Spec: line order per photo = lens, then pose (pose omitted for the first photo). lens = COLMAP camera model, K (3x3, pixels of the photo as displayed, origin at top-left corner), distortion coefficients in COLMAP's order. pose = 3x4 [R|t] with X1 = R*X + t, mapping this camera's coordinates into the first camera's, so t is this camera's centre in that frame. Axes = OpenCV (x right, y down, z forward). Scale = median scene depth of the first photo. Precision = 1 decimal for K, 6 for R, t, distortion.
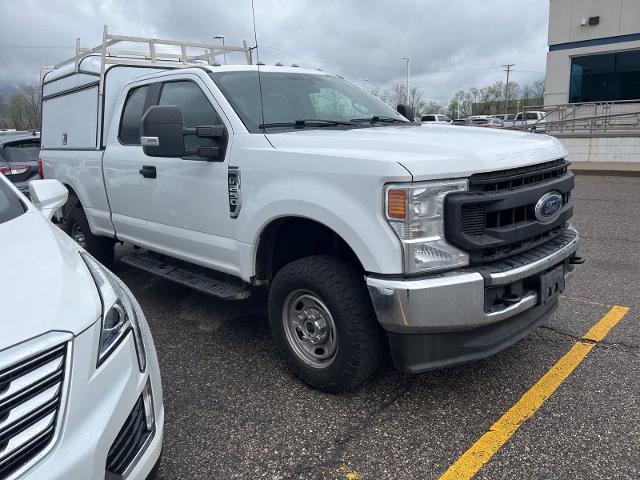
lens RADIAL K [[482.5, 0, 329.9], [0, 482.5, 238.7], [0, 0, 1]] dist [0.089729, -0.125590]
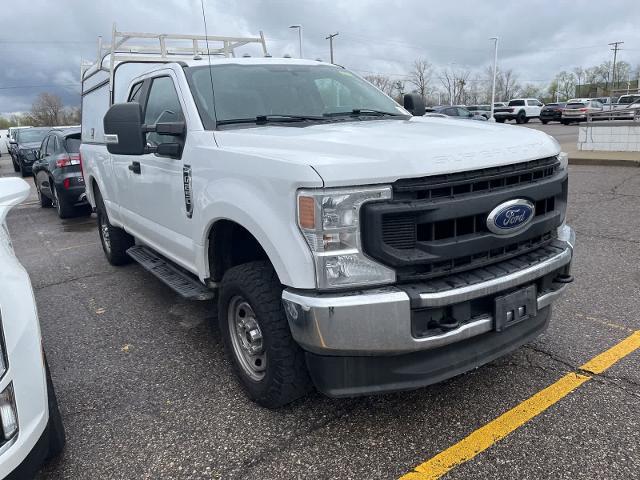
lens RADIAL K [[483.4, 0, 320.0], [0, 483.4, 240.0], [0, 0, 1]] dist [0.085386, -0.120370]
pose [[0.981884, 0.035384, -0.186152, 0.269256], [-0.030380, 0.999098, 0.029668, -0.038695], [0.187033, -0.023475, 0.982073, 0.097201]]
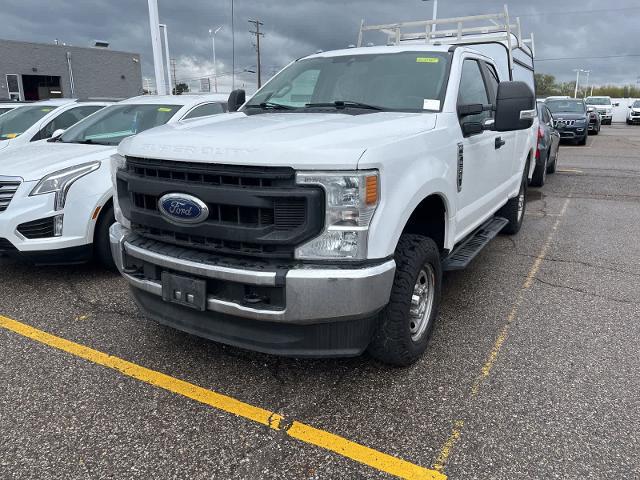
lens RADIAL K [[483.4, 0, 320.0], [0, 483.4, 240.0], [0, 0, 1]] dist [0.085386, -0.120370]
pose [[0.252144, 0.297621, -0.920785, 1.344269], [-0.226895, 0.943187, 0.242729, -0.285150], [0.940713, 0.147719, 0.305348, 0.934028]]
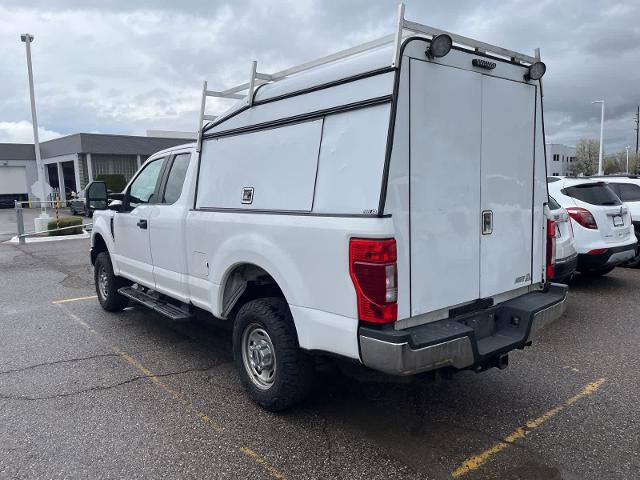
lens RADIAL K [[483.4, 0, 320.0], [0, 483.4, 240.0], [0, 0, 1]] dist [0.085386, -0.120370]
pose [[-0.991901, 0.056526, 0.113739, -0.821670], [0.090501, 0.942859, 0.320666, -0.792552], [-0.089114, 0.328363, -0.940338, 3.506068]]
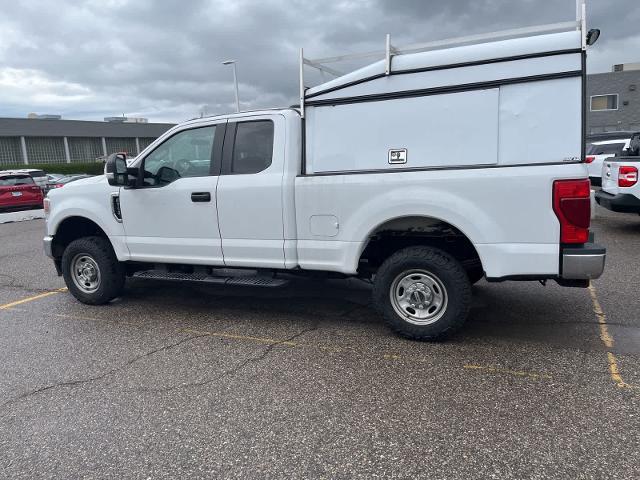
lens RADIAL K [[484.3, 0, 317.9], [0, 484.3, 234.0], [0, 0, 1]] dist [0.078687, -0.107299]
pose [[-0.932056, 0.148567, -0.330453, 0.225952], [0.015776, 0.927840, 0.372645, -0.833326], [0.361970, 0.342113, -0.867143, 3.509865]]
